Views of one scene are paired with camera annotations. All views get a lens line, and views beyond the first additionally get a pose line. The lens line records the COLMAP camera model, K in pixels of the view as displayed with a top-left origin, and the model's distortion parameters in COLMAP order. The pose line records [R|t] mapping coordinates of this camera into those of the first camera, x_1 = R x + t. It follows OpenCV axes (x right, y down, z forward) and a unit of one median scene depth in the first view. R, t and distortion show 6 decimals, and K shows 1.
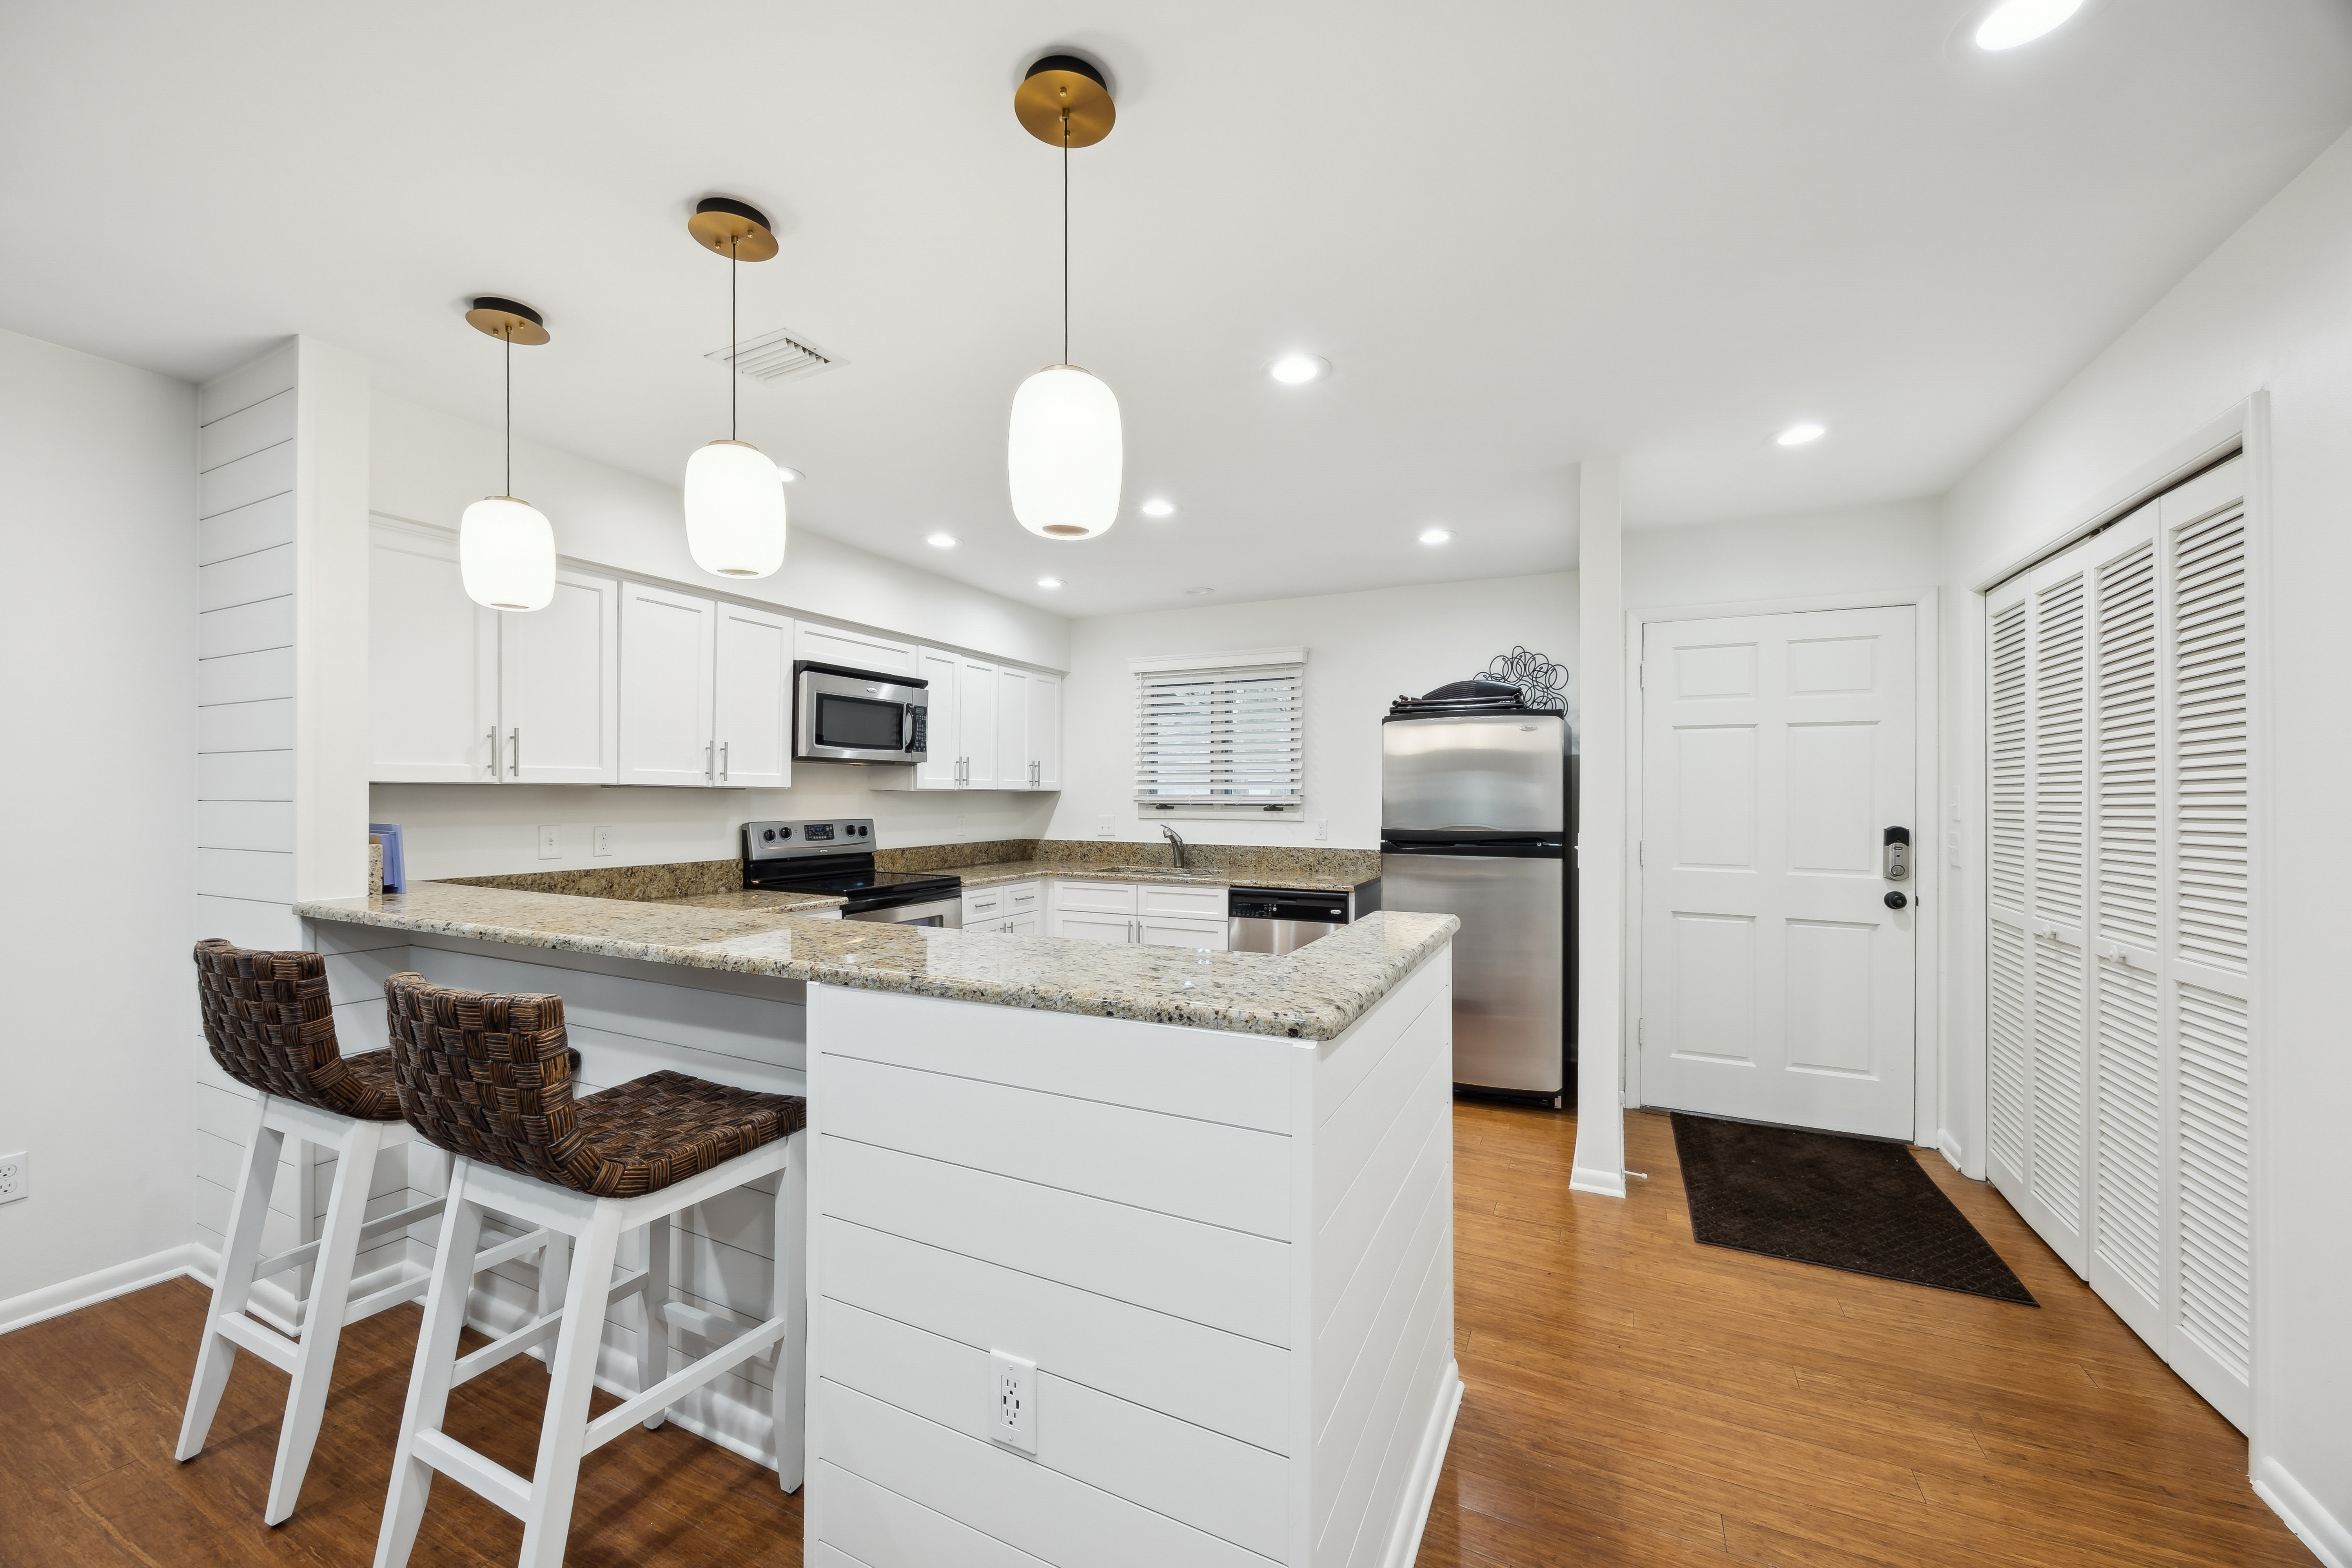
lens RADIAL K [[904.6, 0, 1186.9], [0, 904.6, 799.8], [0, 0, 1]] dist [0.001000, -0.000296]
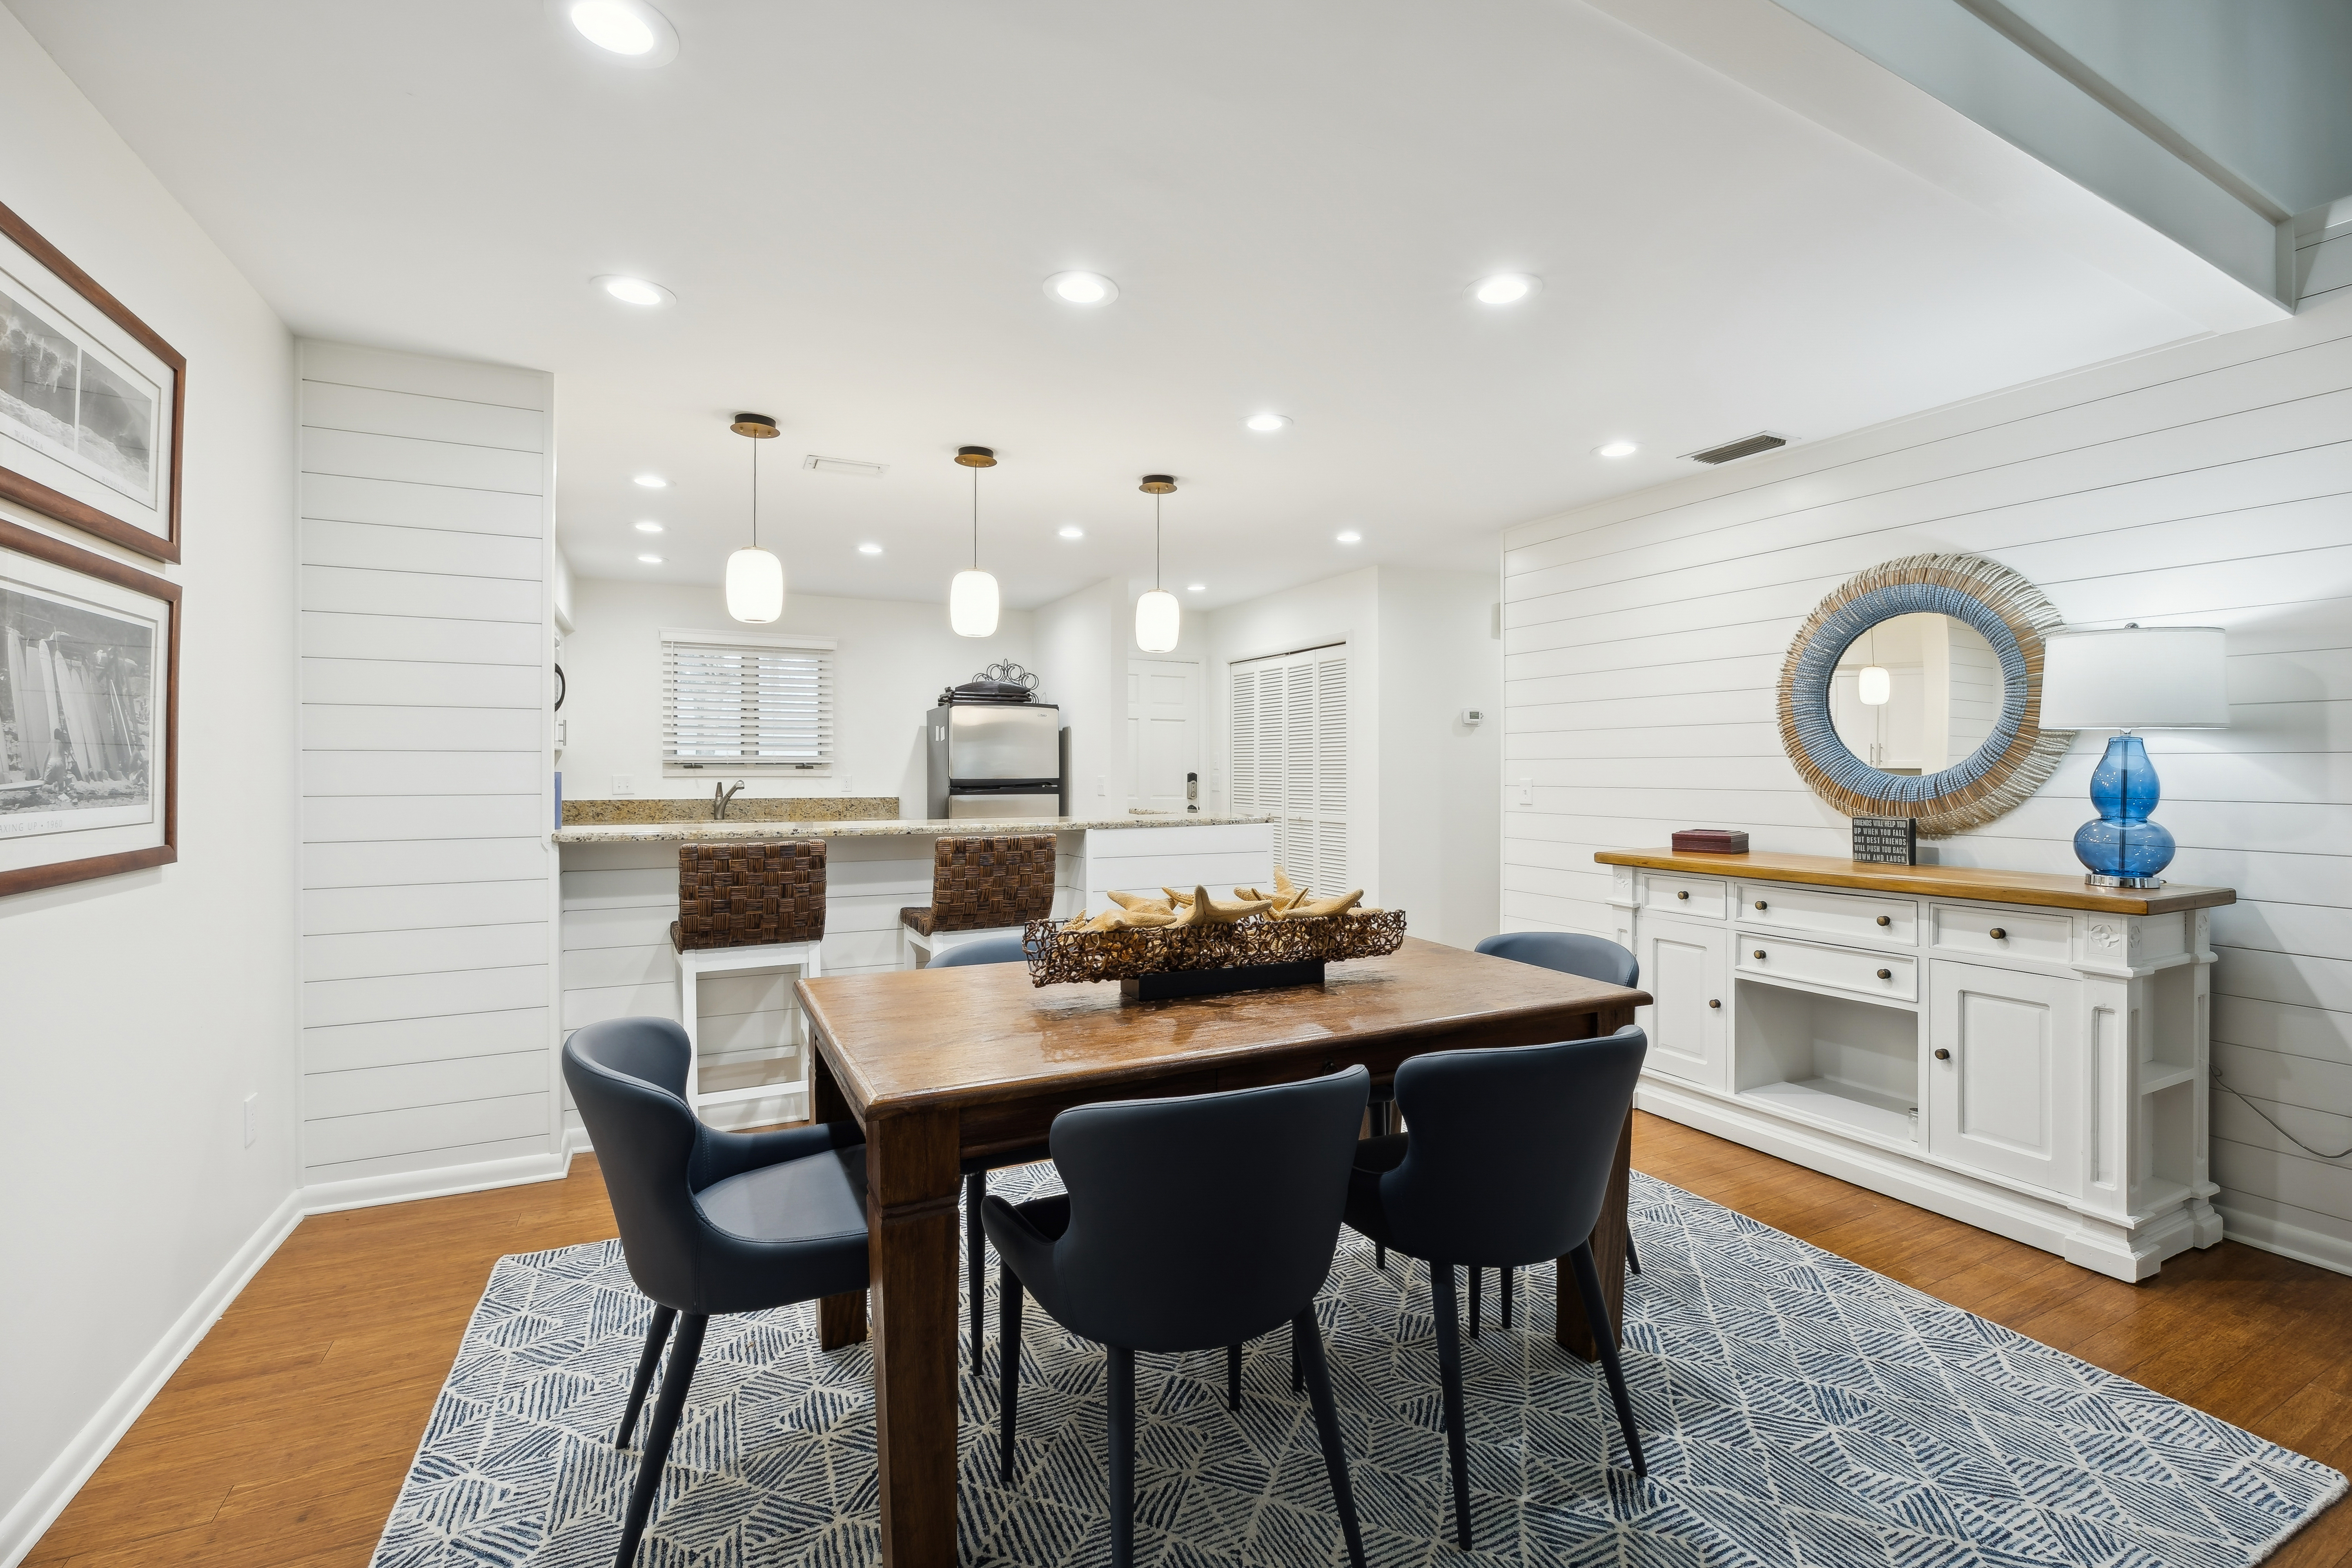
lens RADIAL K [[1023.9, 0, 1200.9], [0, 1023.9, 761.1], [0, 0, 1]] dist [-0.004688, 0.000625]
pose [[0.592772, 0.001917, 0.805368, -0.826210], [0.002834, 0.999986, -0.004467, 0.011219], [-0.805365, 0.004930, 0.592758, -0.291837]]
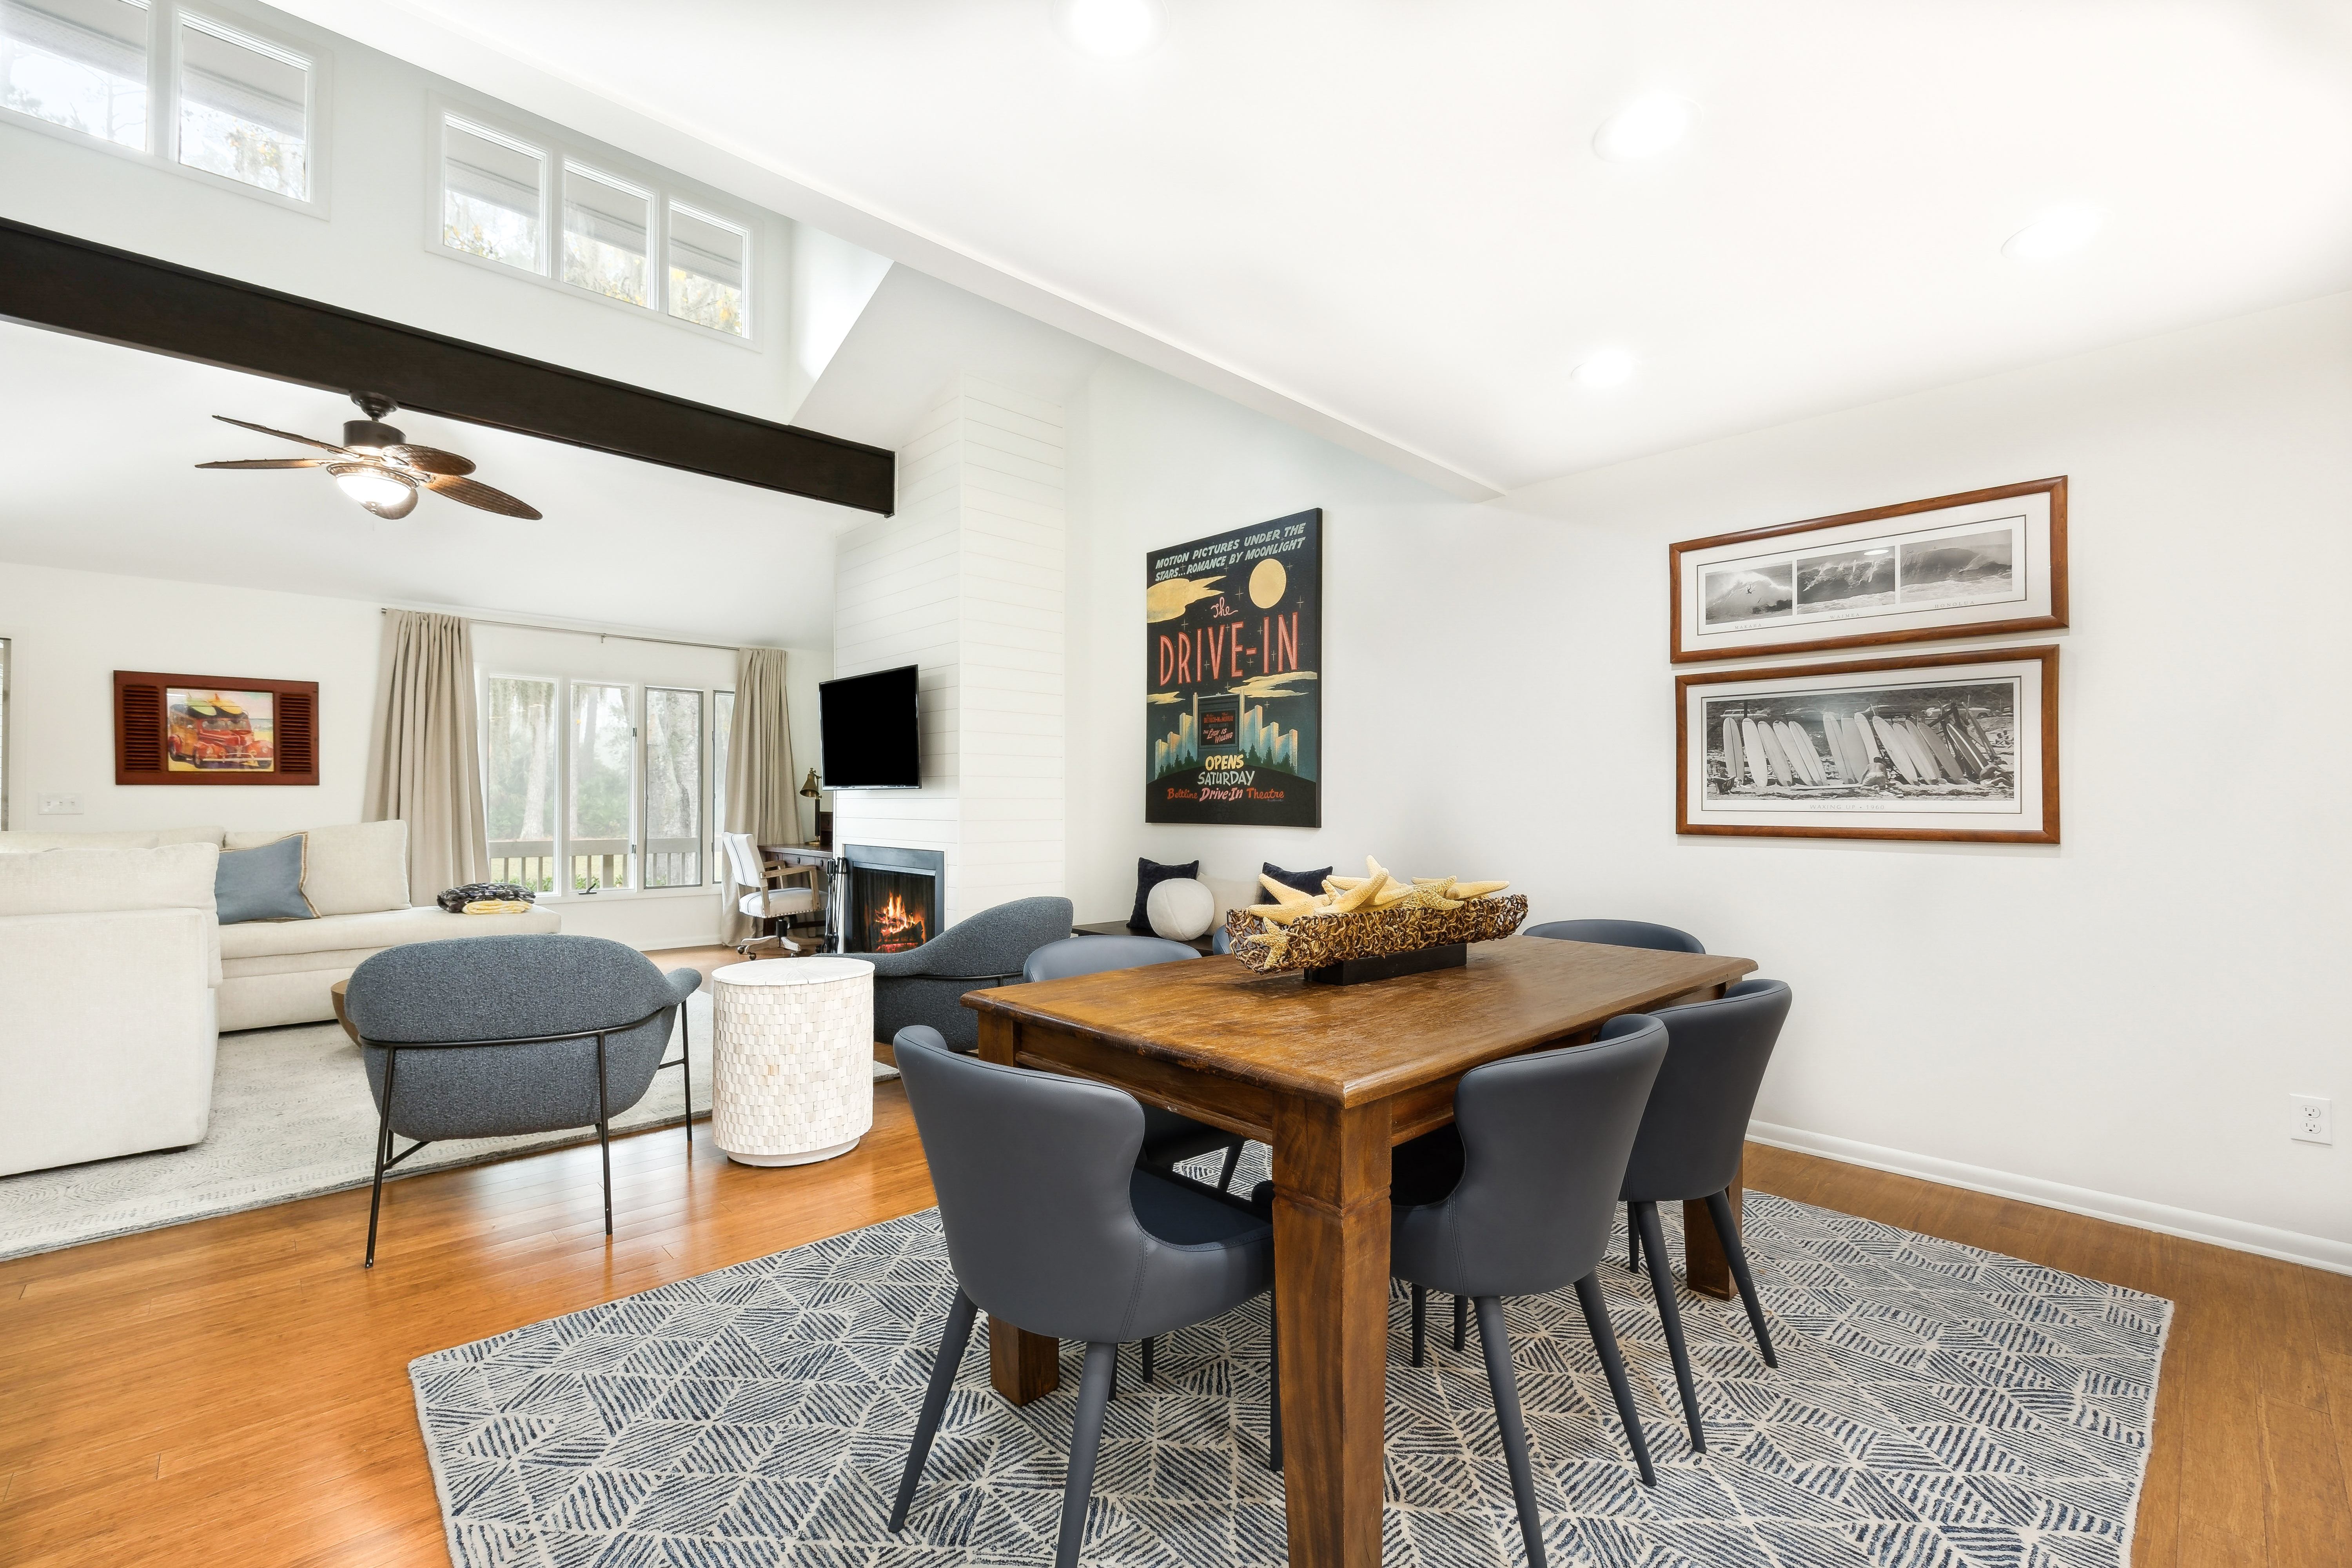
lens RADIAL K [[1023.9, 0, 1185.7], [0, 1023.9, 793.7], [0, 0, 1]] dist [-0.004688, 0.000625]
pose [[-0.342173, -0.015157, -0.939515, 0.107837], [-0.011609, 0.999862, -0.011902, 0.037657], [0.939565, 0.006835, -0.342301, 0.078906]]
